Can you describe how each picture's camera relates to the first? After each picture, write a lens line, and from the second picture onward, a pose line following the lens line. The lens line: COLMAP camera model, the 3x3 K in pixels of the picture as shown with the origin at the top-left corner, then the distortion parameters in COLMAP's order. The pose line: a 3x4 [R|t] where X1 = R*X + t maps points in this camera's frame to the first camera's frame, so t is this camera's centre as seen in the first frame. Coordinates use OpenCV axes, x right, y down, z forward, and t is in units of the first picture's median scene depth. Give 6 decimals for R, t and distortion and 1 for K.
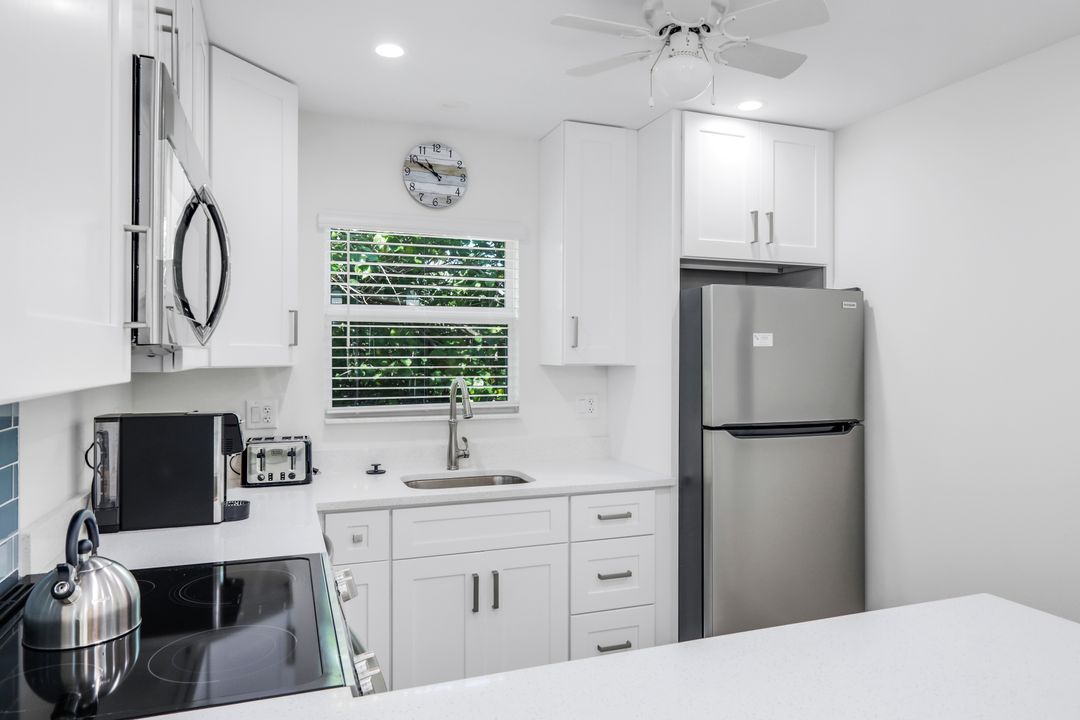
lens RADIAL K [[693.2, 0, 541.0], [0, 693.2, 361.9], [0, 0, 1]] dist [-0.008216, -0.001531]
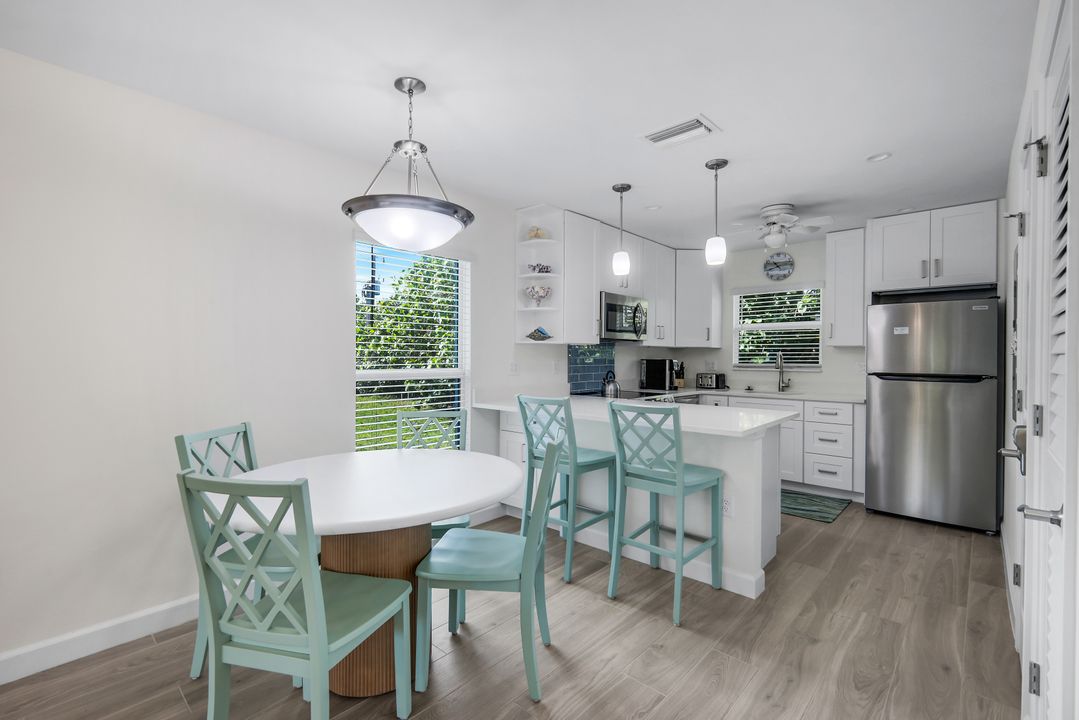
lens RADIAL K [[474.0, 0, 545.4], [0, 474.0, 356.4], [0, 0, 1]] dist [0.004207, -0.000561]
pose [[0.455574, 0.001763, -0.890196, 0.951792], [-0.011518, 0.999926, -0.003914, 0.052066], [0.890123, 0.012036, 0.455561, -0.450003]]
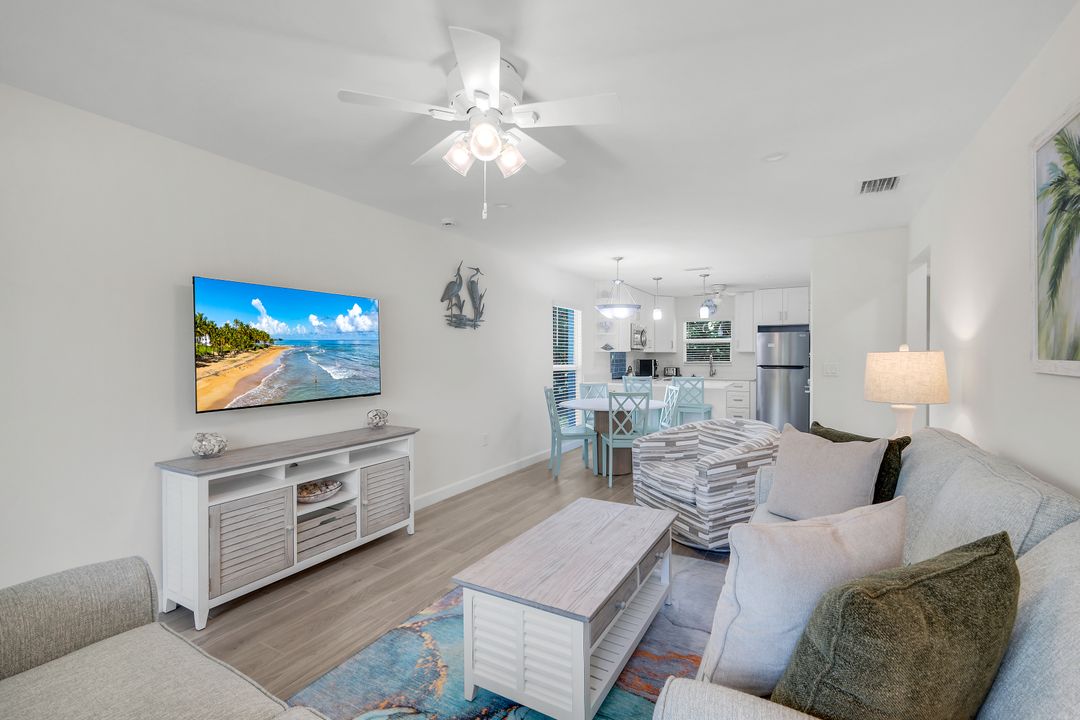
lens RADIAL K [[474.4, 0, 542.9], [0, 474.4, 358.3], [0, 0, 1]] dist [0.004207, -0.000561]
pose [[0.643377, 0.001117, -0.765548, 1.467035], [-0.004768, 0.999985, -0.002547, 0.054811], [0.765534, 0.005288, 0.643373, -1.701555]]
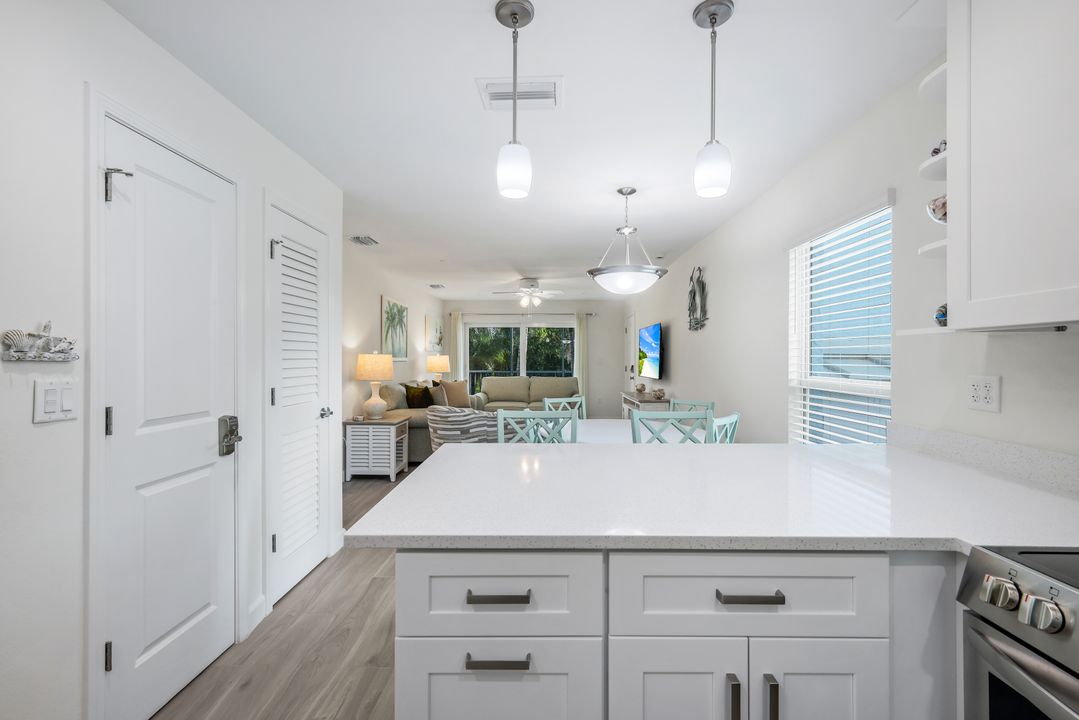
lens RADIAL K [[474.0, 0, 542.7], [0, 474.0, 357.1], [0, 0, 1]] dist [0.004207, -0.000561]
pose [[-0.931251, -0.003432, 0.364362, 0.058058], [-0.000158, 0.999959, 0.009015, 0.033176], [-0.364378, 0.008338, -0.931214, 0.729034]]
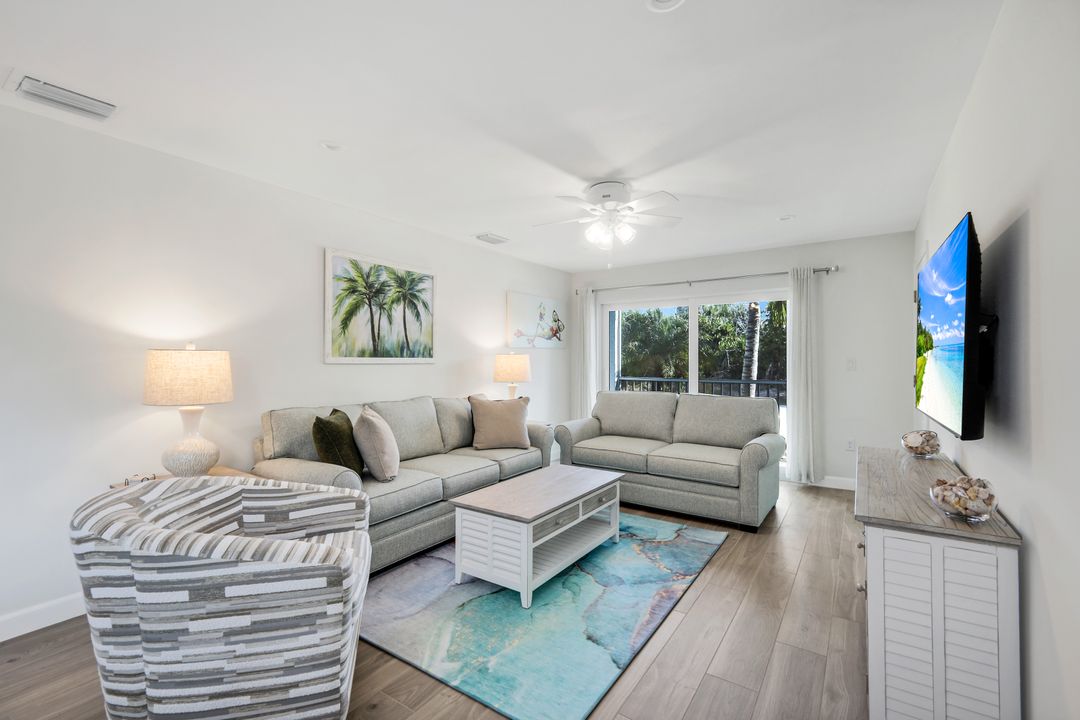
lens RADIAL K [[474.4, 0, 544.8], [0, 474.4, 360.9], [0, 0, 1]] dist [0.004207, -0.000561]
pose [[-0.585636, -0.002460, 0.810571, 0.183653], [0.009645, 0.999903, 0.010002, 0.054453], [-0.810517, 0.013675, -0.585556, -0.635254]]
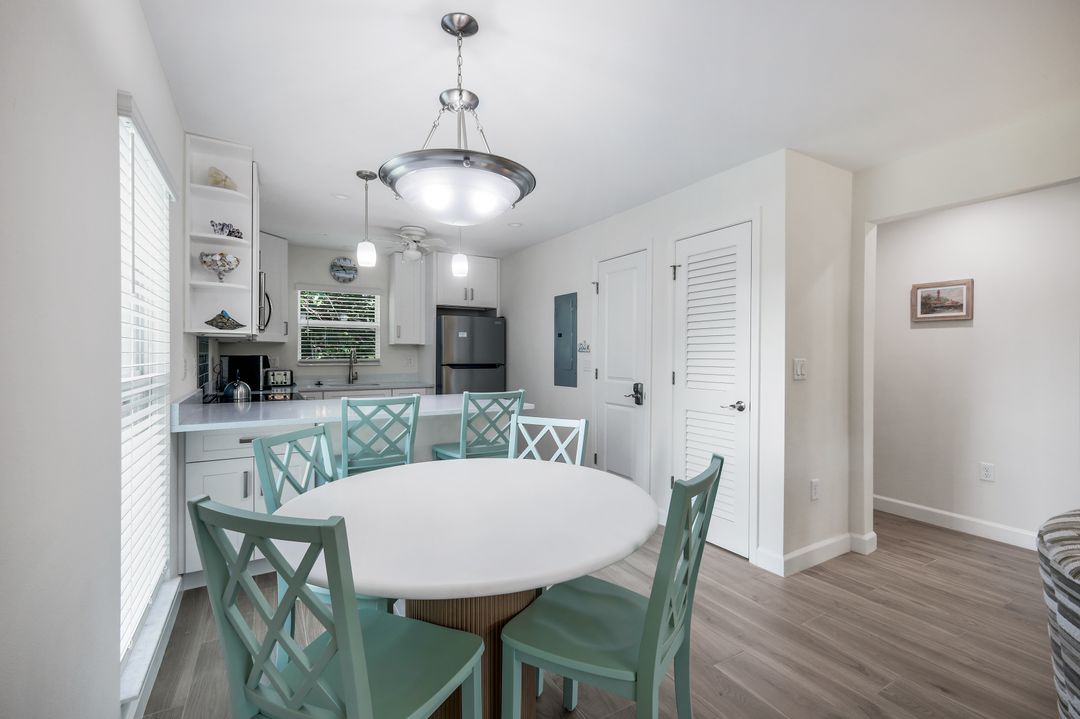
lens RADIAL K [[474.4, 0, 540.5], [0, 474.4, 359.3], [0, 0, 1]] dist [0.004207, -0.000561]
pose [[0.985108, 0.000202, 0.171939, 0.272209], [-0.000389, 0.999999, 0.001051, 0.061676], [-0.171939, -0.001103, 0.985107, -0.893912]]
